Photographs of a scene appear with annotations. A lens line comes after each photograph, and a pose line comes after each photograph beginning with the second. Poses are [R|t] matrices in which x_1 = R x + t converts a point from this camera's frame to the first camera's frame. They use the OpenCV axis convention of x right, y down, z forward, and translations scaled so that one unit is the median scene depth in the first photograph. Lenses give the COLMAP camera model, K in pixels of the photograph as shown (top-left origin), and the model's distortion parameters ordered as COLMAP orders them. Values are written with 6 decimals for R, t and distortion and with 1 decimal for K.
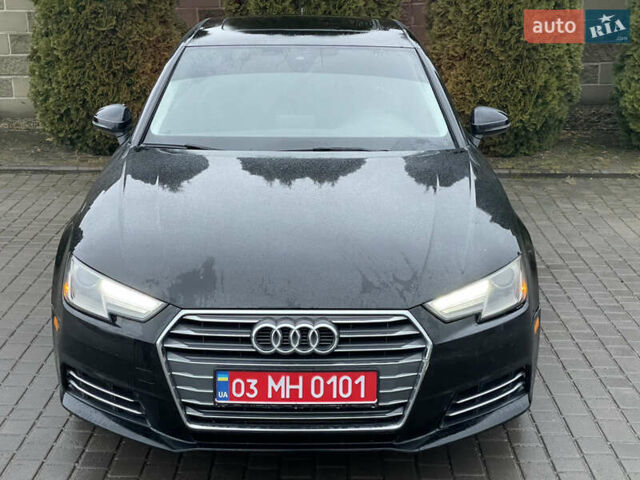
lens RADIAL K [[922.8, 0, 320.0], [0, 922.8, 240.0], [0, 0, 1]] dist [0.194521, -0.554188]
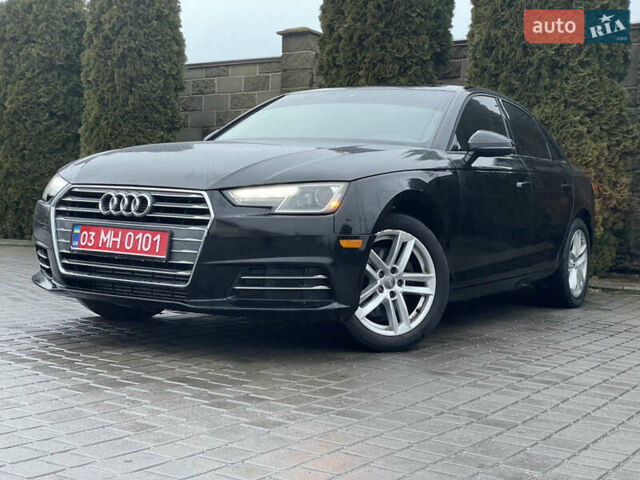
lens RADIAL K [[924.3, 0, 321.4], [0, 924.3, 253.8], [0, 0, 1]] dist [0.192722, -0.526944]
pose [[0.857498, 0.055068, -0.511531, 0.884080], [-0.183673, 0.961504, -0.204389, 0.390034], [0.480584, 0.269218, 0.834602, 0.056518]]
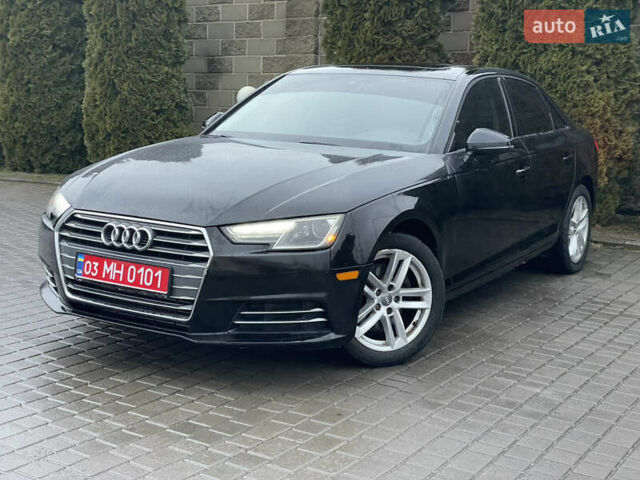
lens RADIAL K [[923.4, 0, 328.2], [0, 923.4, 246.9], [0, 0, 1]] dist [0.187964, -0.504328]
pose [[0.854449, 0.109043, -0.507963, 0.902930], [-0.176603, 0.980466, -0.086593, 0.185310], [0.488598, 0.163698, 0.857015, -0.004630]]
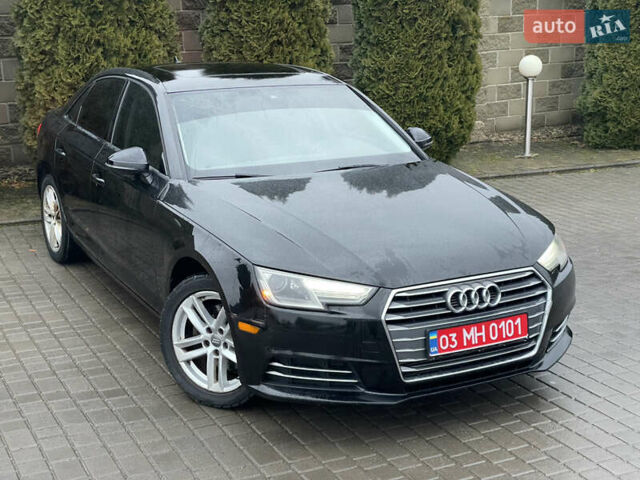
lens RADIAL K [[923.6, 0, 329.6], [0, 923.6, 239.8], [0, 0, 1]] dist [0.183419, -0.473542]
pose [[0.879322, -0.117450, 0.461517, -0.809583], [0.140406, 0.989971, -0.015578, 0.015685], [-0.455059, 0.078498, 0.886994, -0.088194]]
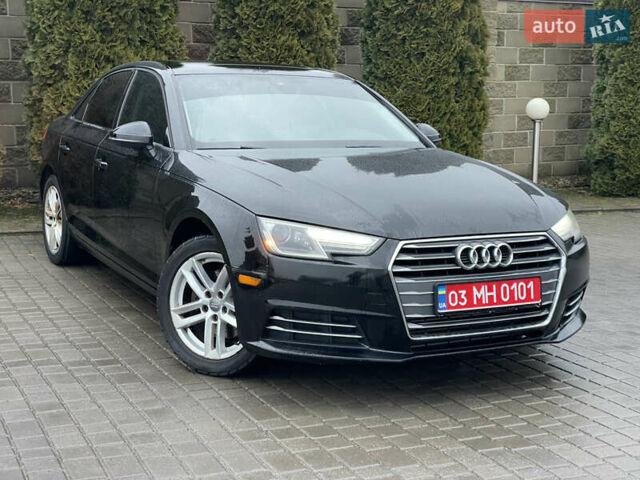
lens RADIAL K [[922.8, 0, 320.0], [0, 922.8, 240.0], [0, 0, 1]] dist [0.194521, -0.554188]
pose [[0.887264, -0.054110, 0.458077, -0.808047], [0.114974, 0.987694, -0.106026, 0.192858], [-0.446702, 0.146740, 0.882567, -0.024423]]
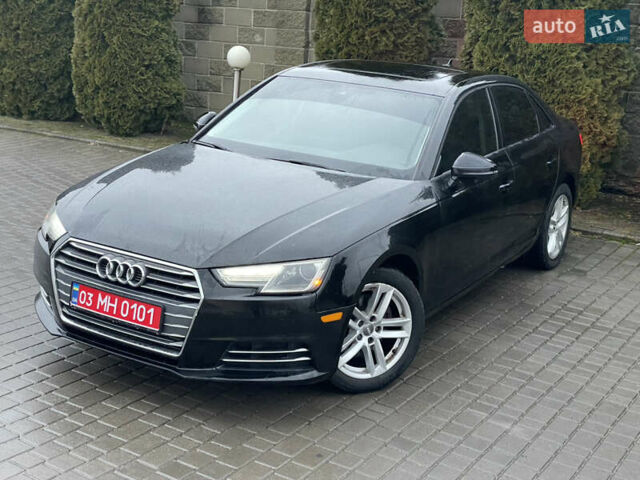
lens RADIAL K [[922.8, 0, 320.0], [0, 922.8, 240.0], [0, 0, 1]] dist [0.194521, -0.554188]
pose [[0.854041, 0.182337, -0.487204, 0.897282], [-0.210023, 0.977694, -0.002255, 0.000887], [0.475925, 0.104250, 0.873285, -0.079326]]
